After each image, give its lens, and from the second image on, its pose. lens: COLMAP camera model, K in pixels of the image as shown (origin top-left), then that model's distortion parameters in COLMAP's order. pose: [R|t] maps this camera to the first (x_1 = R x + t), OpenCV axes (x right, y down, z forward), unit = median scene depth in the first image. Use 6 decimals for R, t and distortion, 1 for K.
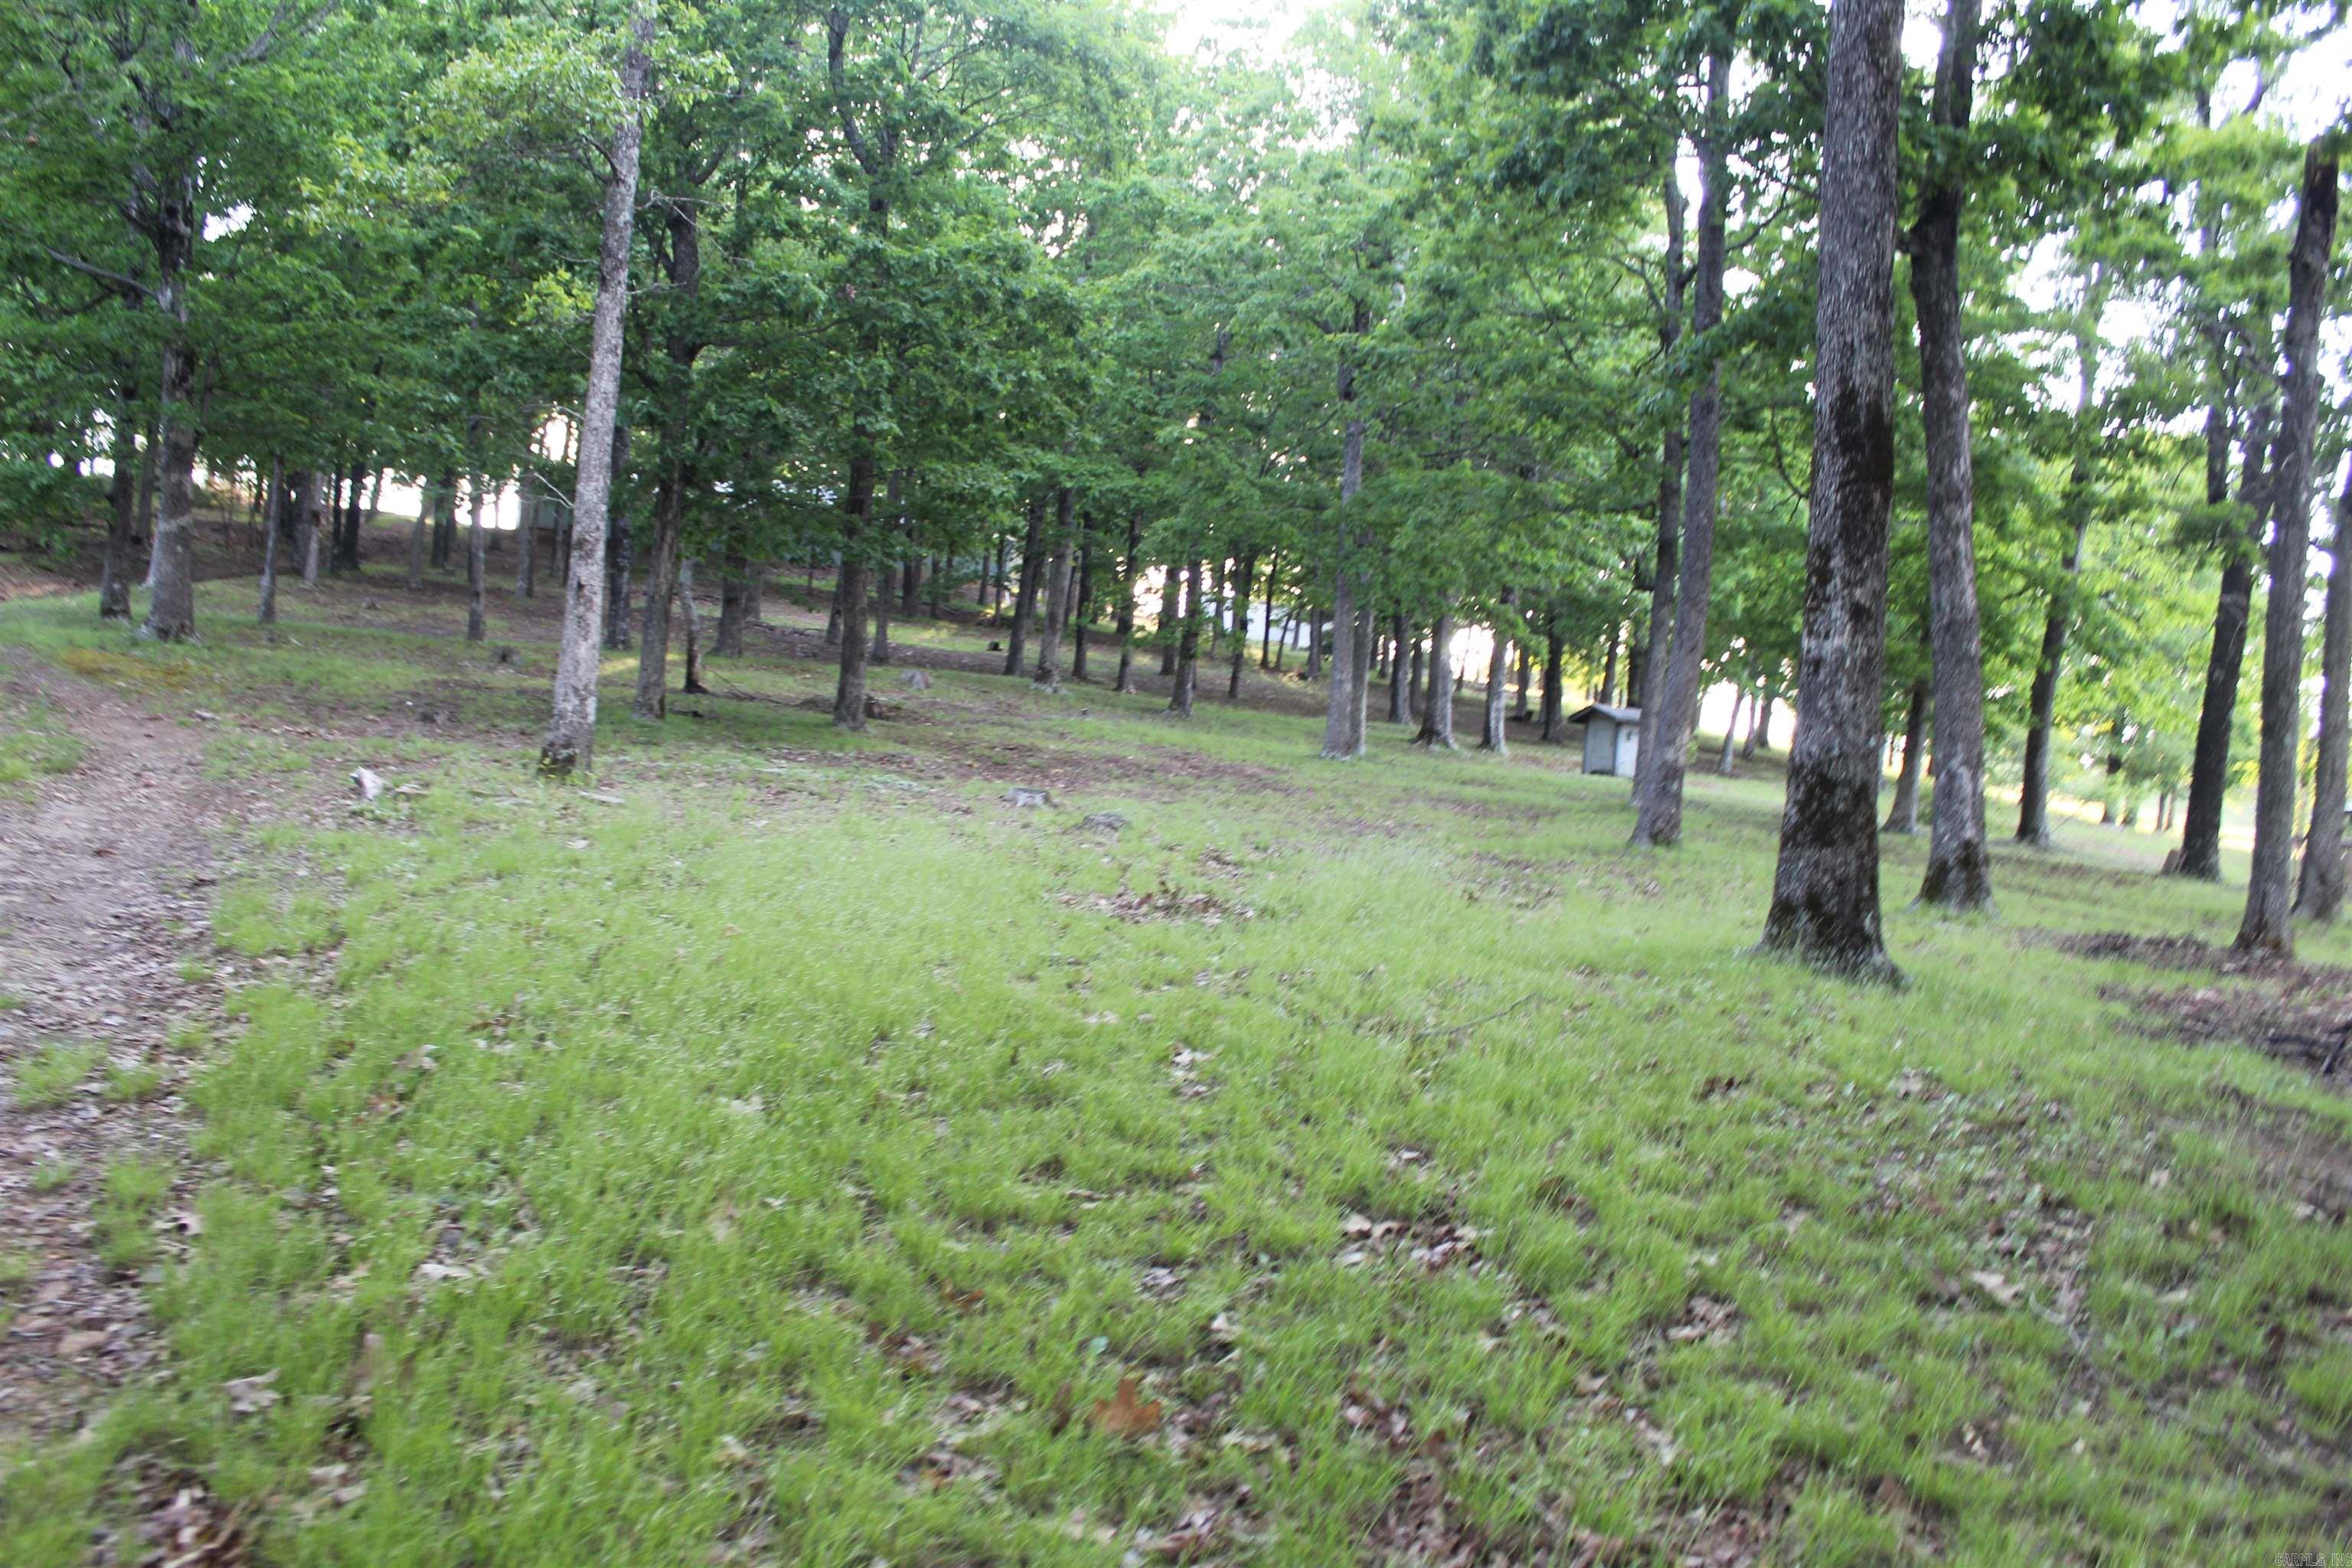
lens RADIAL K [[1963.4, 0, 1164.9], [0, 1963.4, 775.4], [0, 0, 1]] dist [-0.167995, 0.153340]
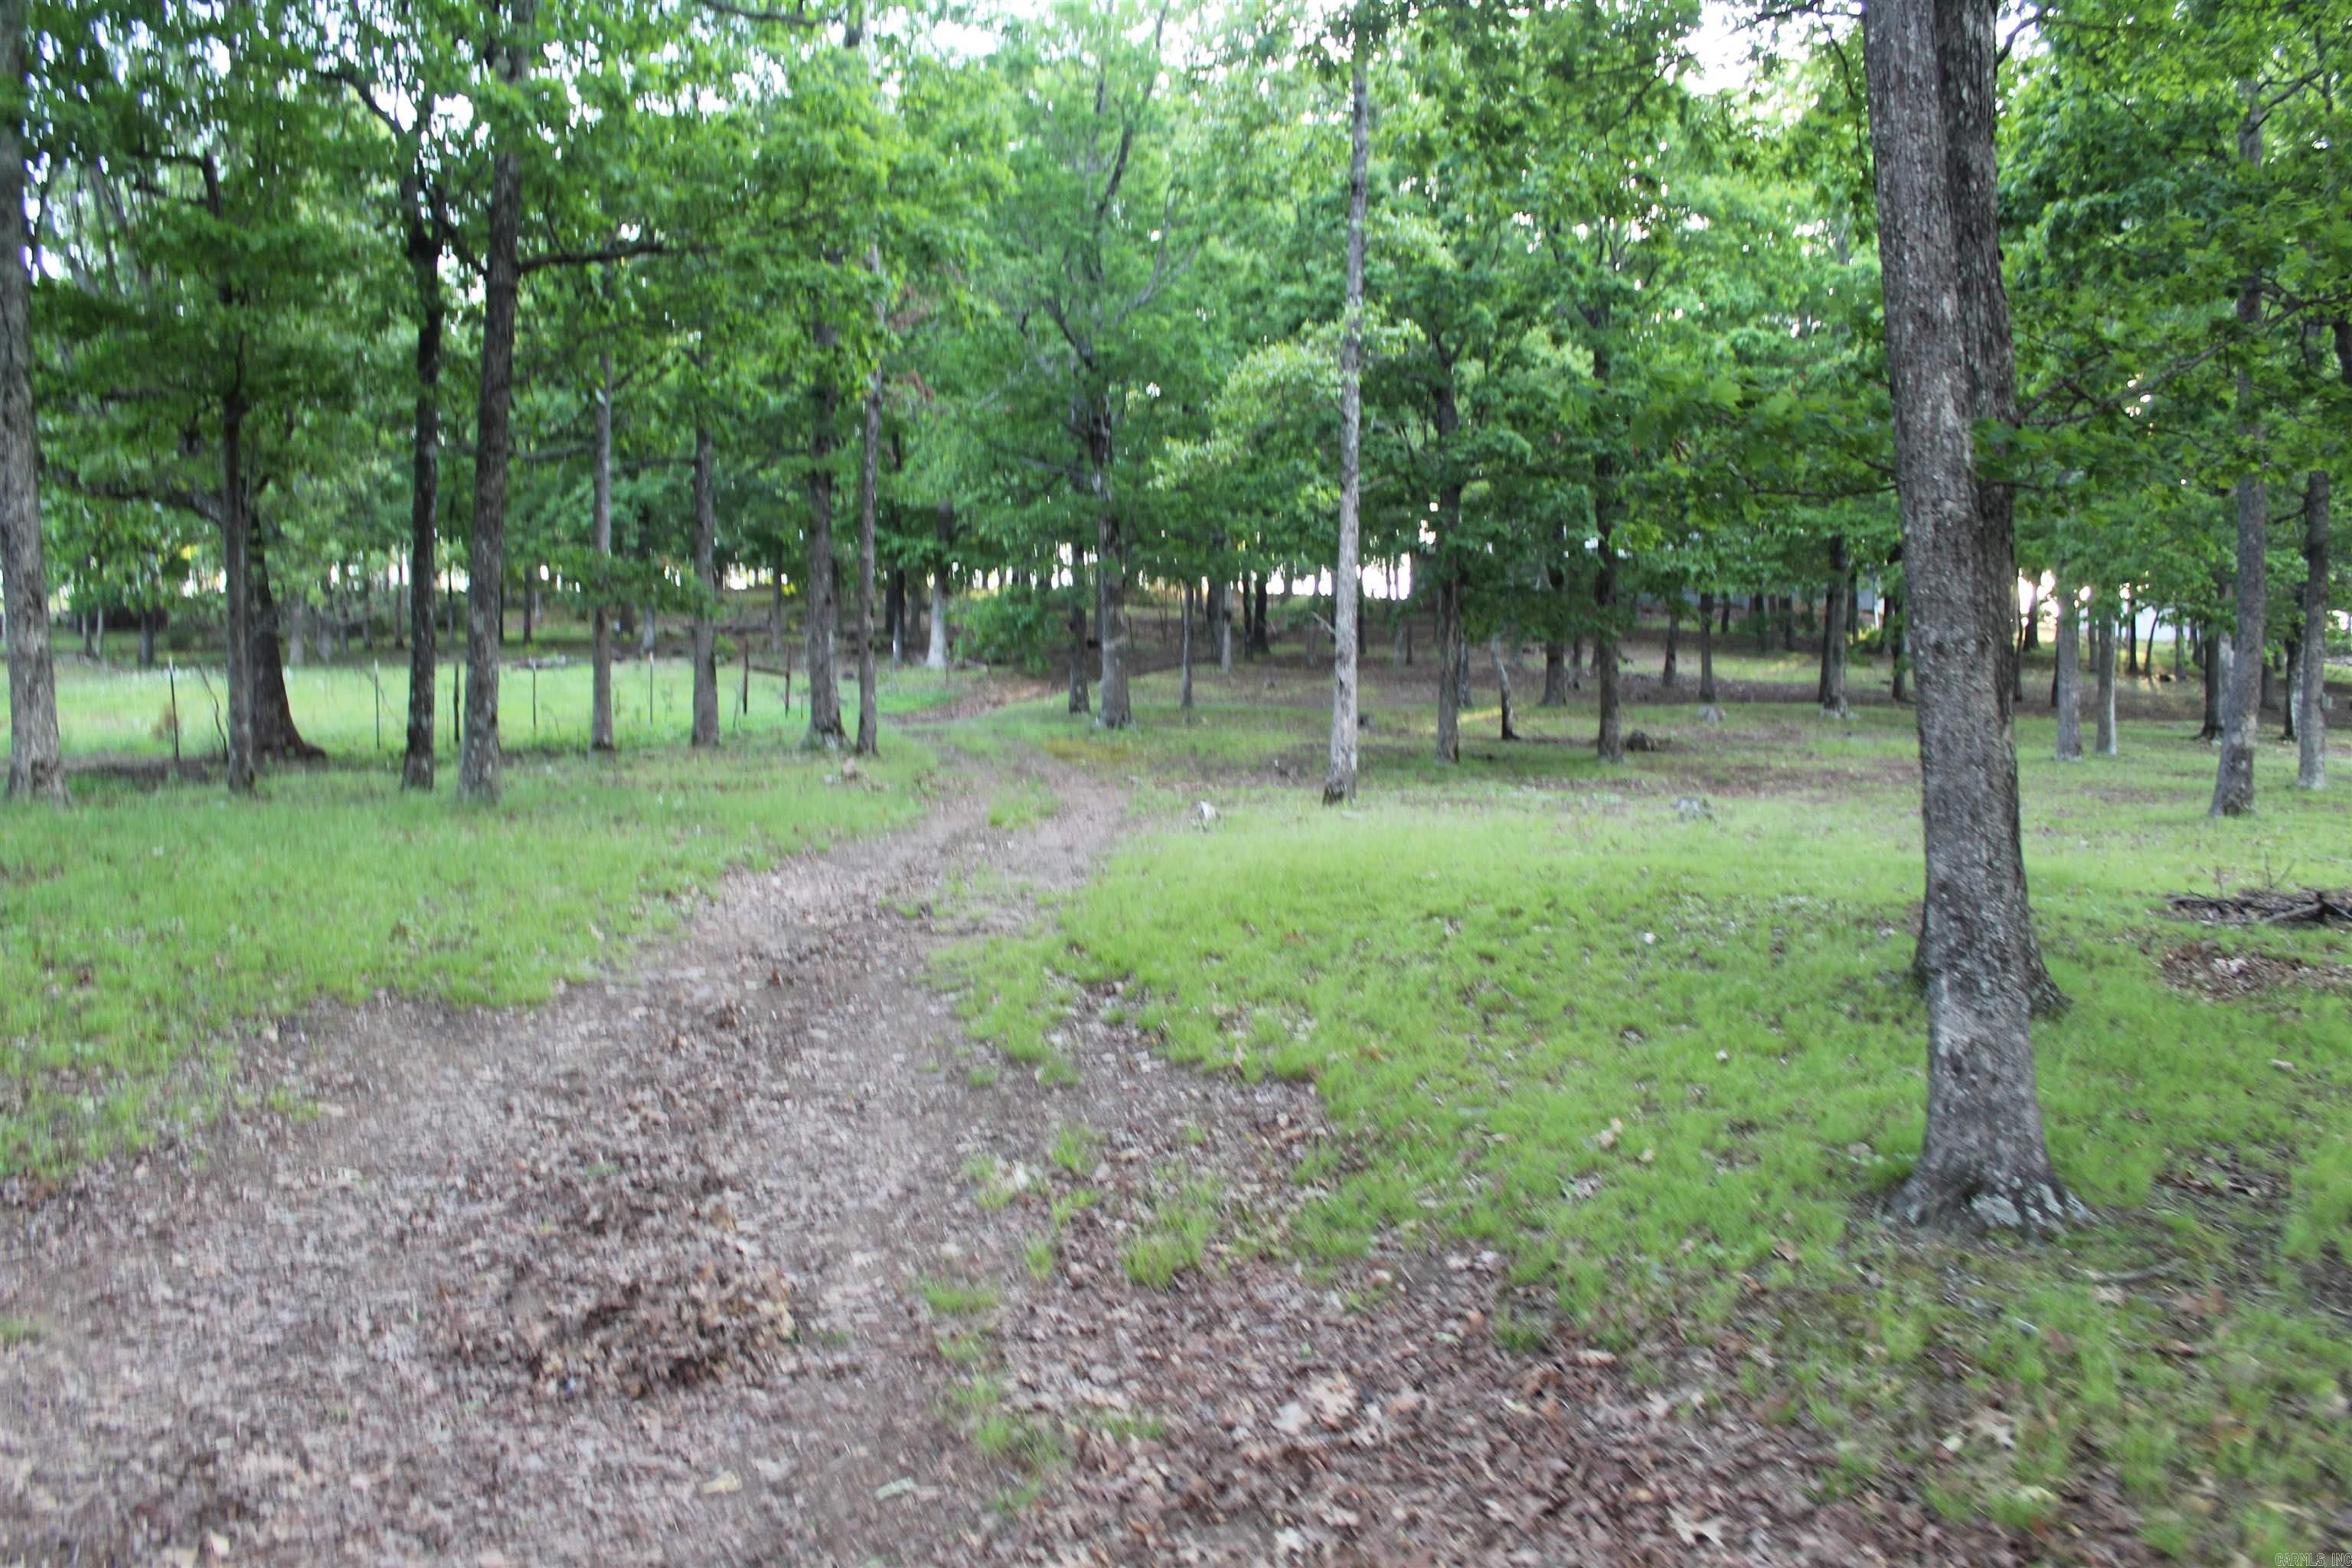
lens RADIAL K [[1963.4, 0, 1164.9], [0, 1963.4, 775.4], [0, 0, 1]] dist [-0.167995, 0.153340]
pose [[0.889510, -0.061168, -0.452802, 0.150249], [0.052167, 0.998114, -0.032354, 0.011230], [0.453927, 0.005158, 0.891024, -0.254068]]
